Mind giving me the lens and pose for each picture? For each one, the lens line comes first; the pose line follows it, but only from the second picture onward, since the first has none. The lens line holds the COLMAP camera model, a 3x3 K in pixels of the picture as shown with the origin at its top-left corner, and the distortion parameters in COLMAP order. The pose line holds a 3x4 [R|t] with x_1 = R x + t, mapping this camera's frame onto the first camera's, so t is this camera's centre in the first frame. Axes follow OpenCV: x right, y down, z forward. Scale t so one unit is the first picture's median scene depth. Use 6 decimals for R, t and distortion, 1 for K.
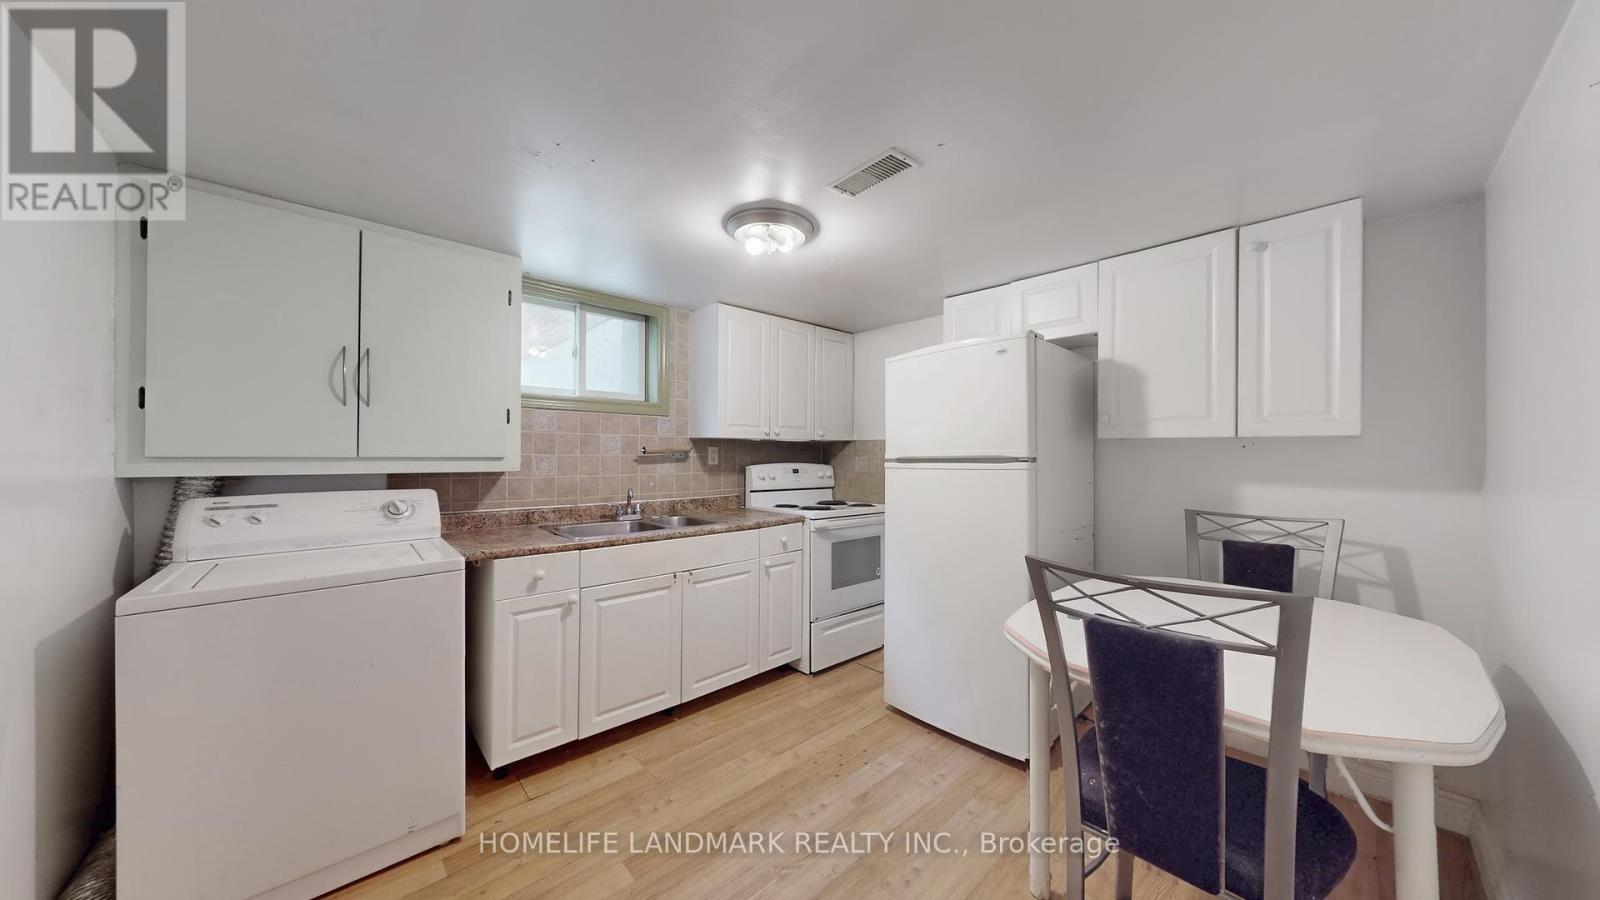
lens RADIAL K [[522.6, 0, 795.0], [0, 522.6, 452.3], [0, 0, 1]] dist [0.010481, 0.000019]
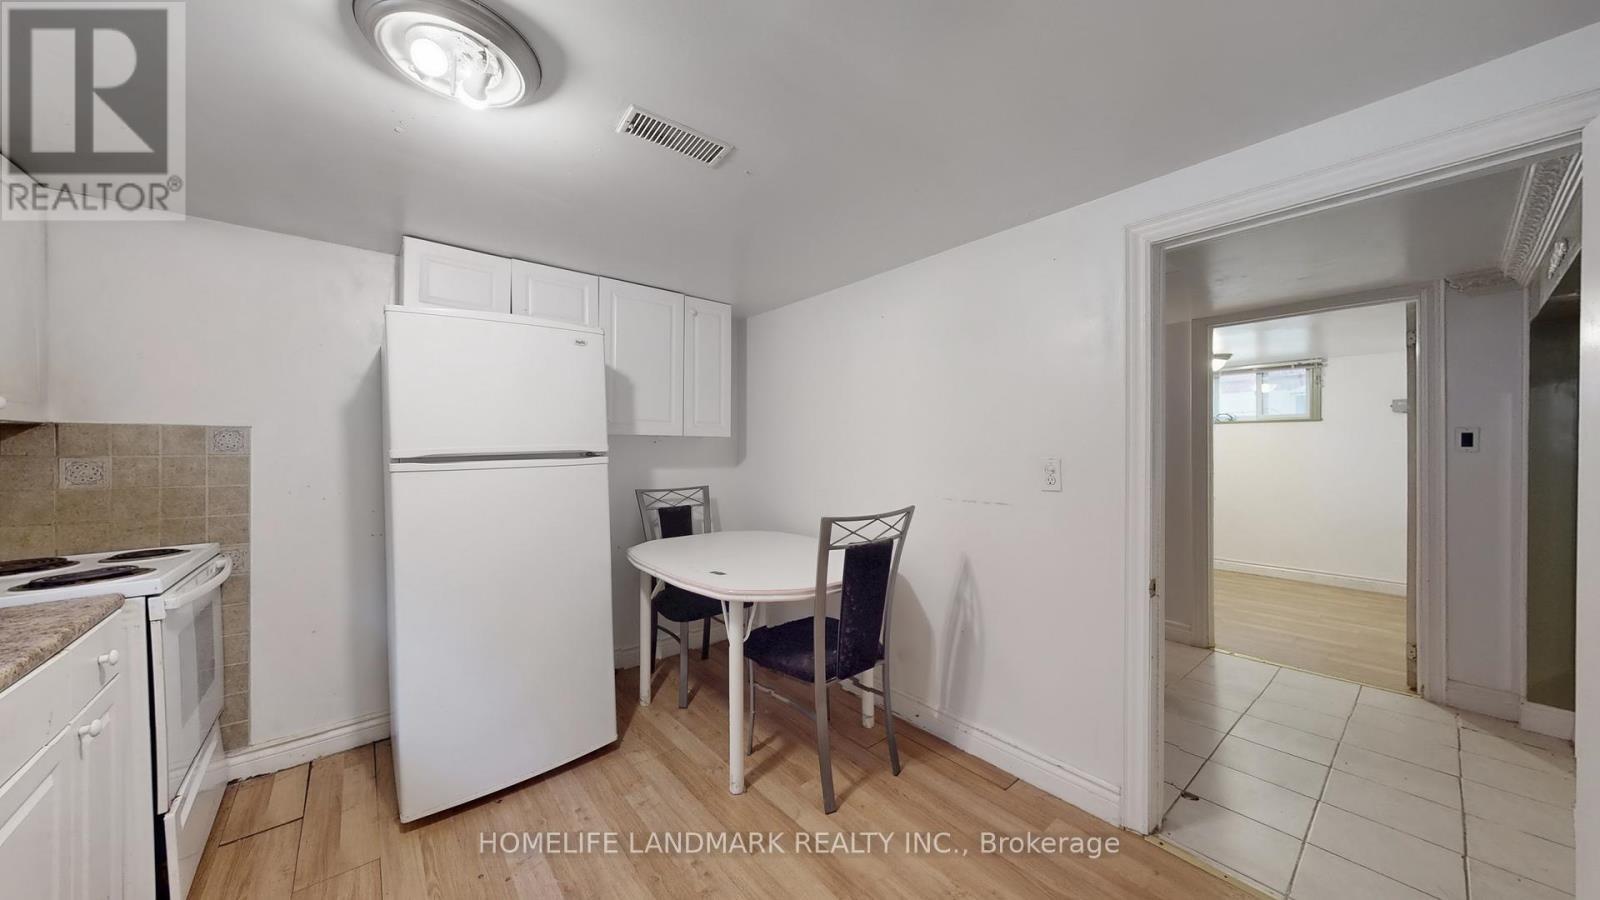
lens RADIAL K [[522.6, 0, 795.0], [0, 522.6, 452.3], [0, 0, 1]] dist [0.010481, 0.000019]
pose [[0.031662, -0.012546, 0.999420, -0.612108], [0.003433, 0.999917, 0.012443, -0.000680], [-0.999493, 0.003037, 0.031702, 0.624756]]
